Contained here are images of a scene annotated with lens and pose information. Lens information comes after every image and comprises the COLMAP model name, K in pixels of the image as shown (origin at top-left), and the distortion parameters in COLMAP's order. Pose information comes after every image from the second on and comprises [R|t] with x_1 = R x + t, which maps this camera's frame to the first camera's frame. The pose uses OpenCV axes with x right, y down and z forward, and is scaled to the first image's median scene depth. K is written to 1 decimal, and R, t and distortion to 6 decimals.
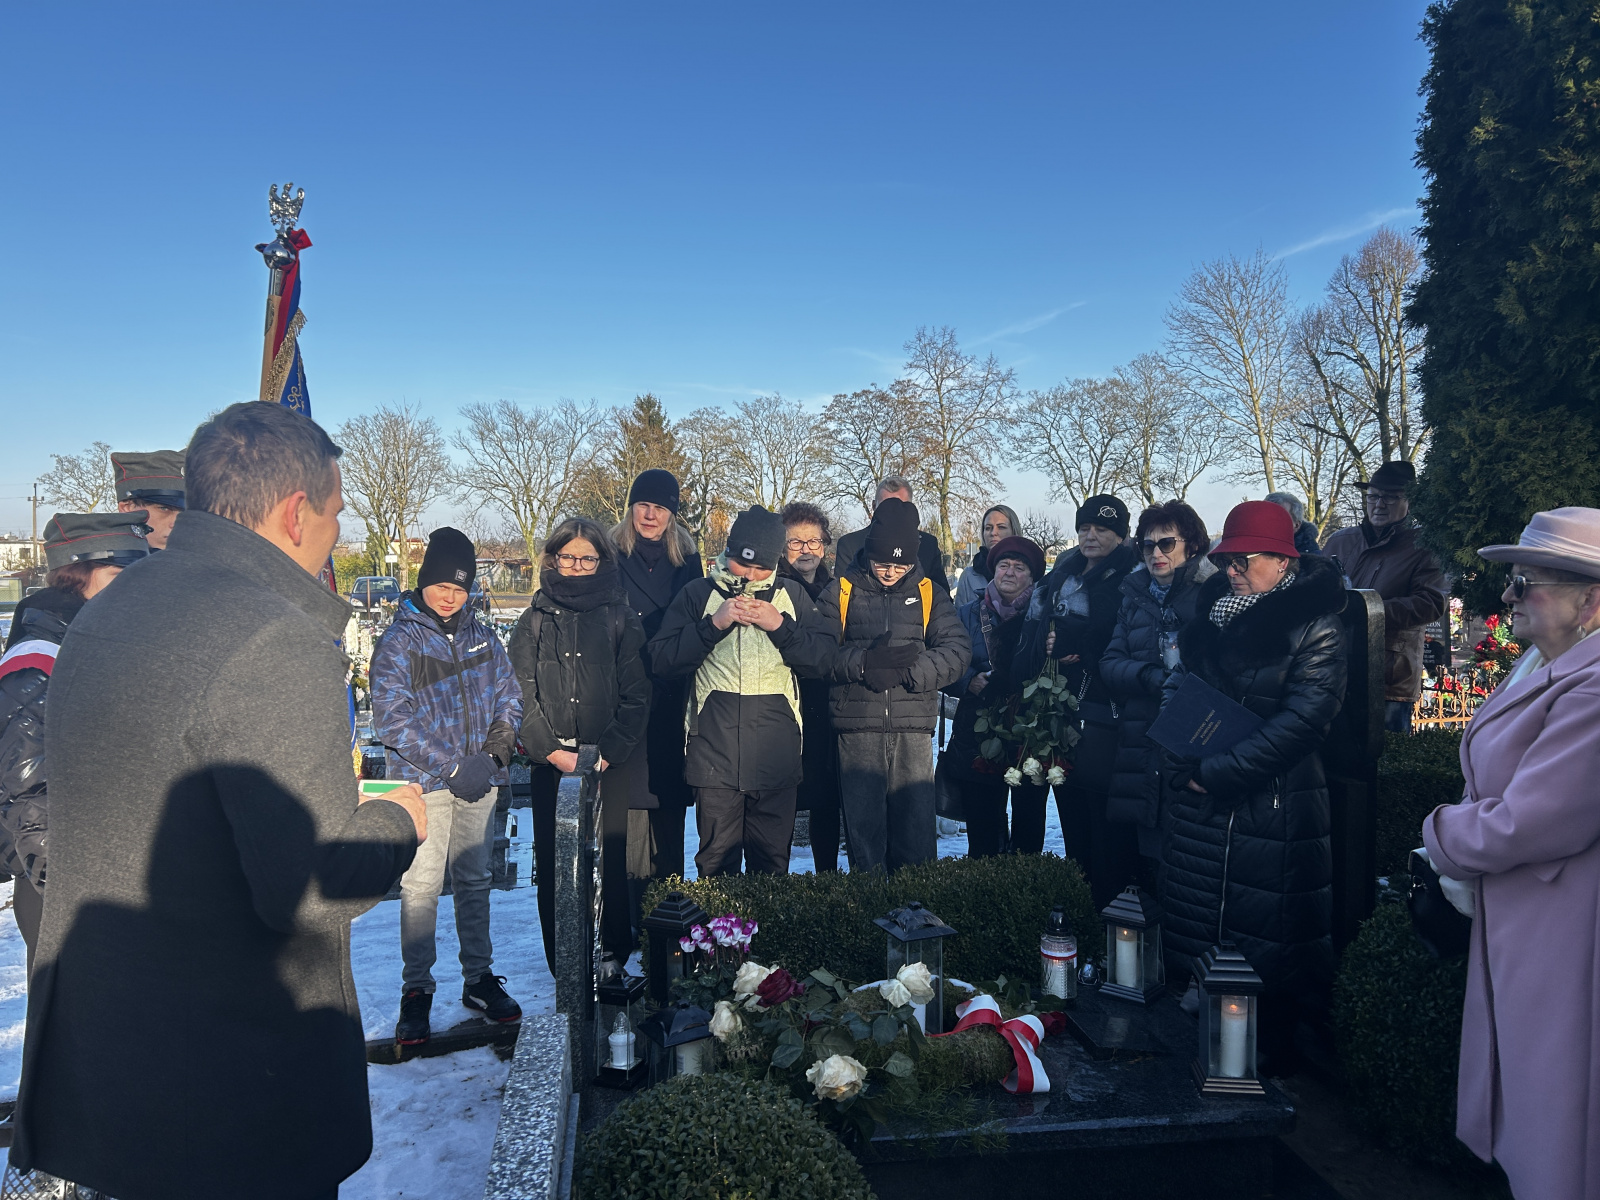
lens RADIAL K [[1182.2, 0, 813.9], [0, 1182.2, 617.0], [0, 0, 1]] dist [0.064437, -0.073399]
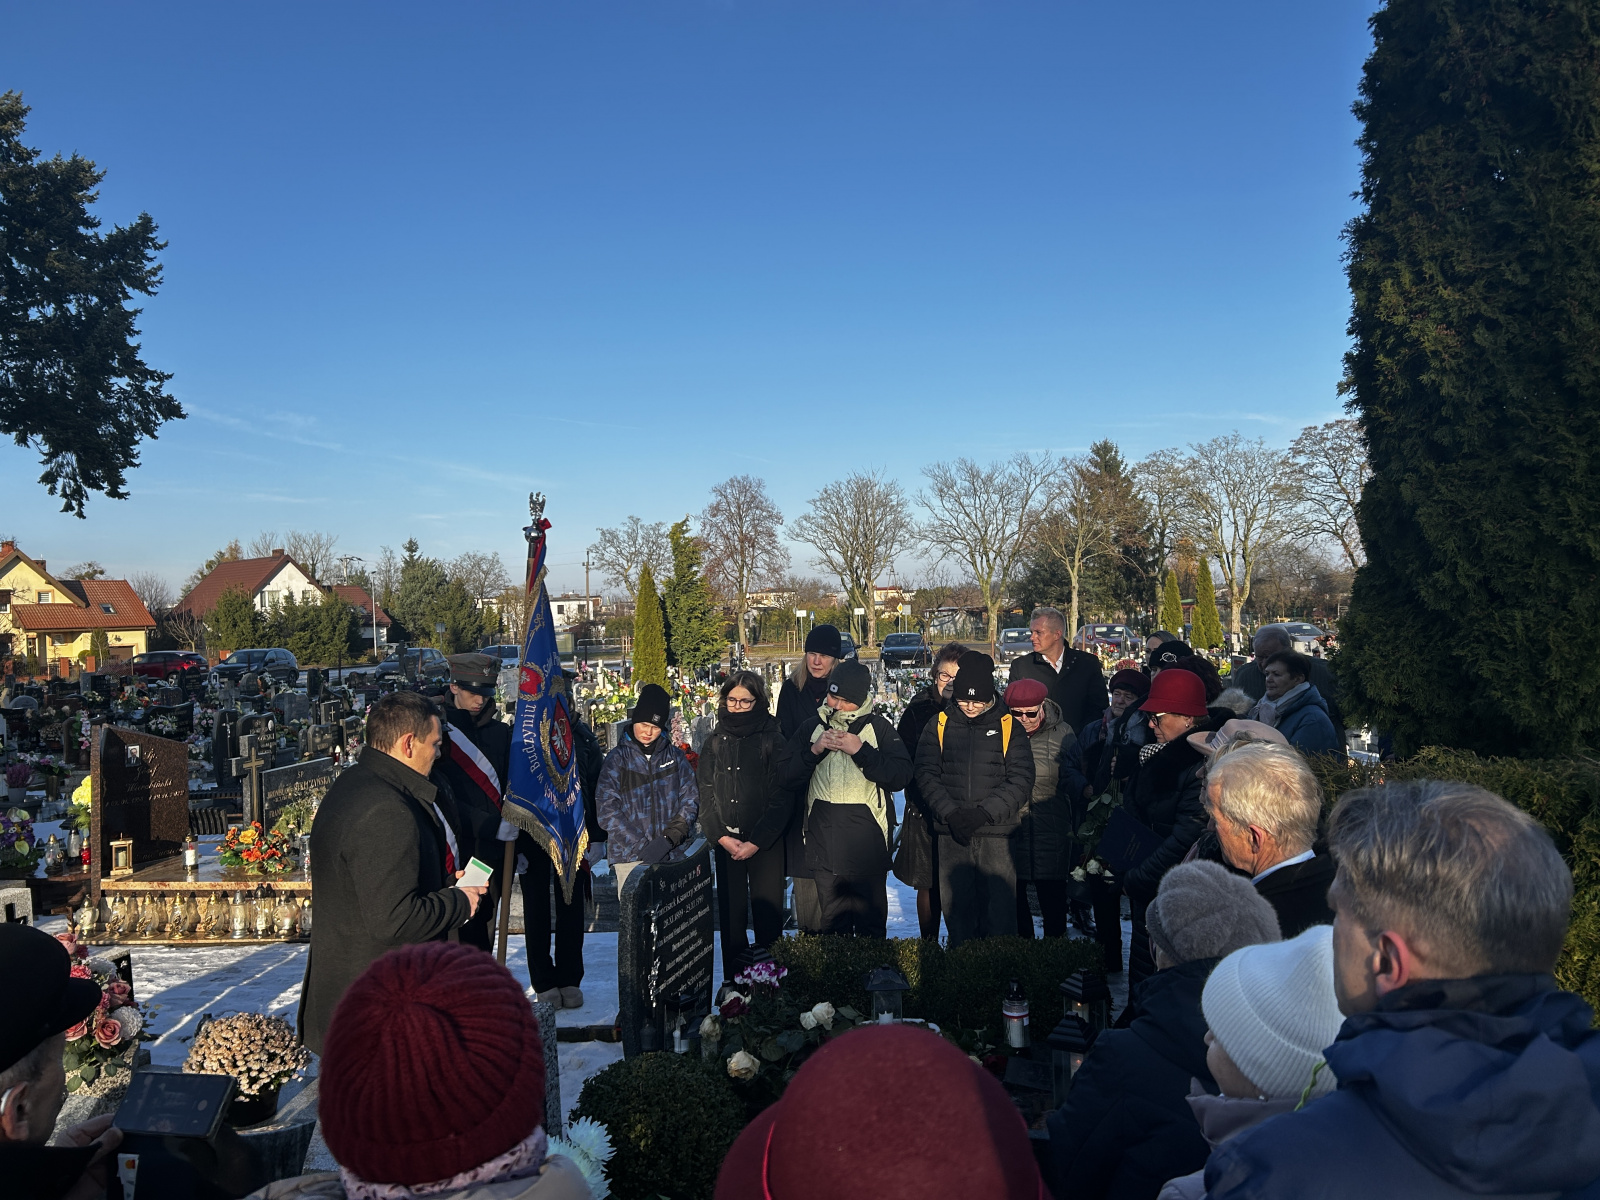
lens RADIAL K [[1182.2, 0, 833.4], [0, 1182.2, 634.2], [0, 0, 1]] dist [0.064437, -0.073399]
pose [[0.930369, -0.009191, -0.366510, 0.385364], [0.001157, 0.999754, -0.022133, -0.087980], [0.366624, 0.020168, 0.930151, -0.253218]]
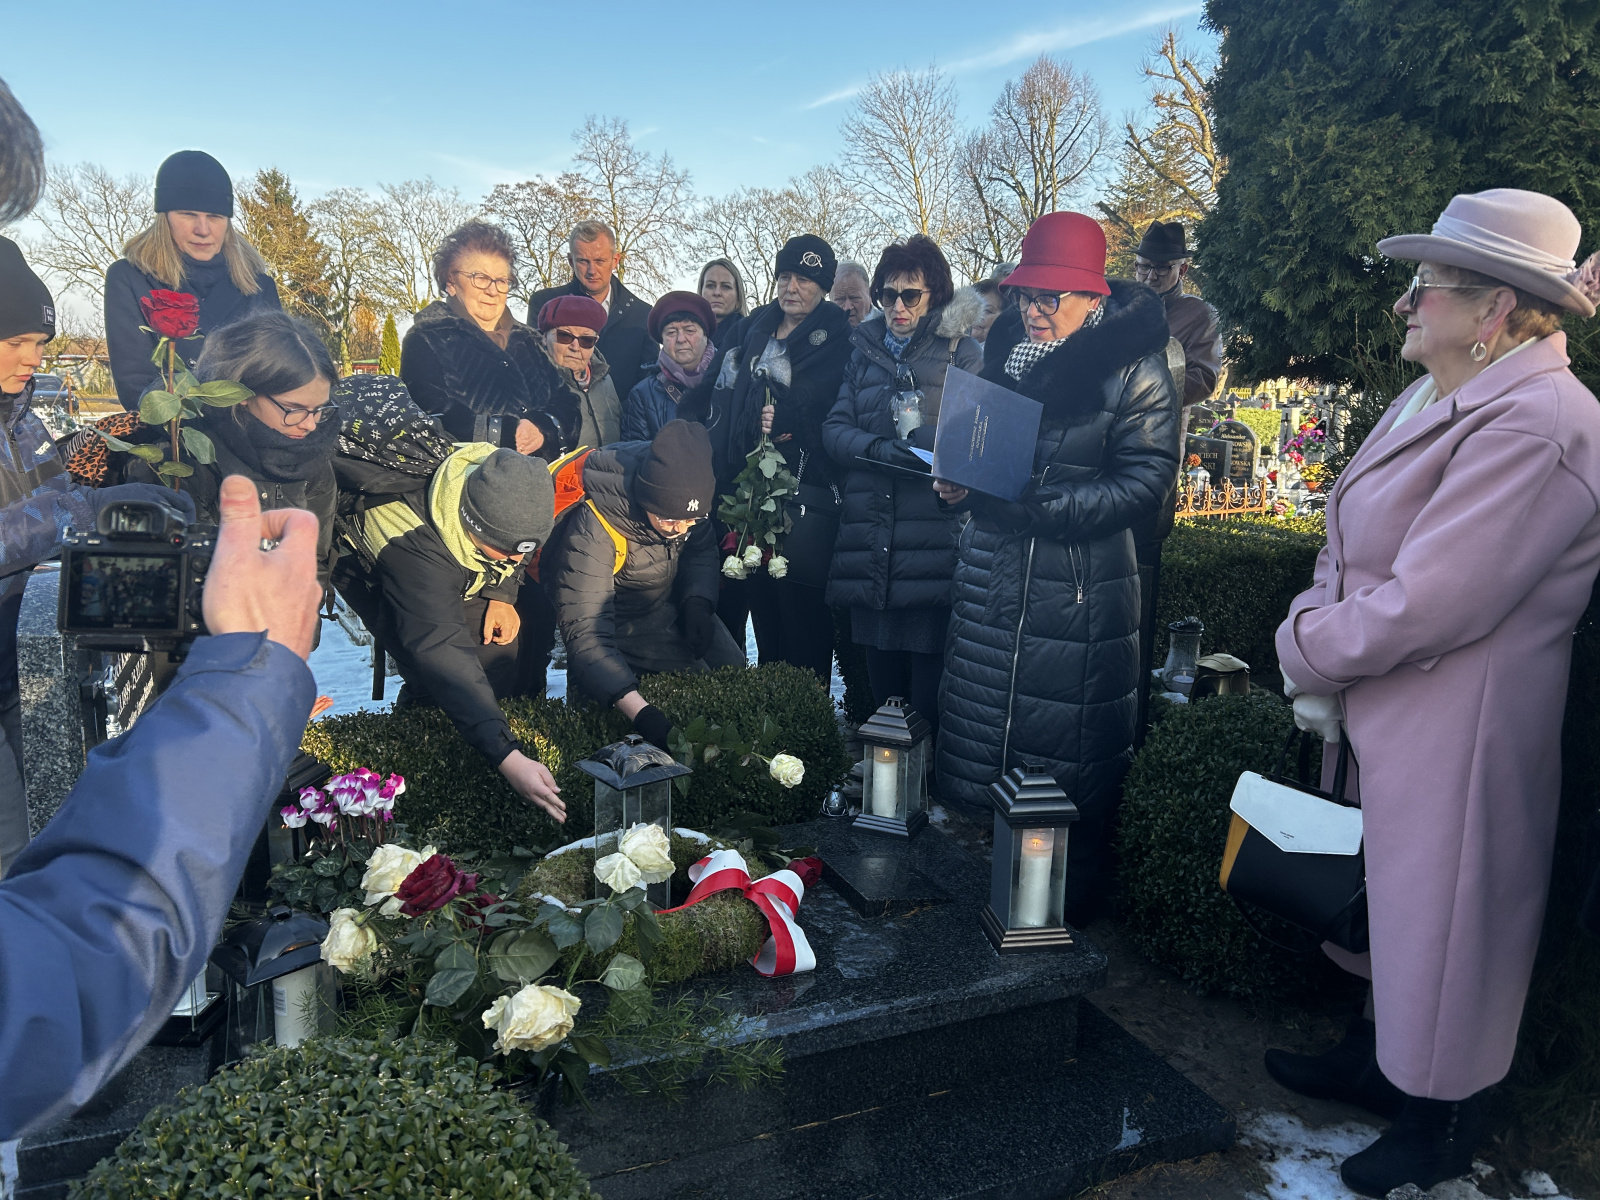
lens RADIAL K [[1182.2, 0, 821.1], [0, 1182.2, 600.0], [0, 0, 1]] dist [0.064437, -0.073399]
pose [[0.961660, -0.023504, 0.273237, -0.000837], [-0.014471, 0.990584, 0.136142, 0.039104], [-0.273864, -0.134876, 0.952264, 0.197683]]
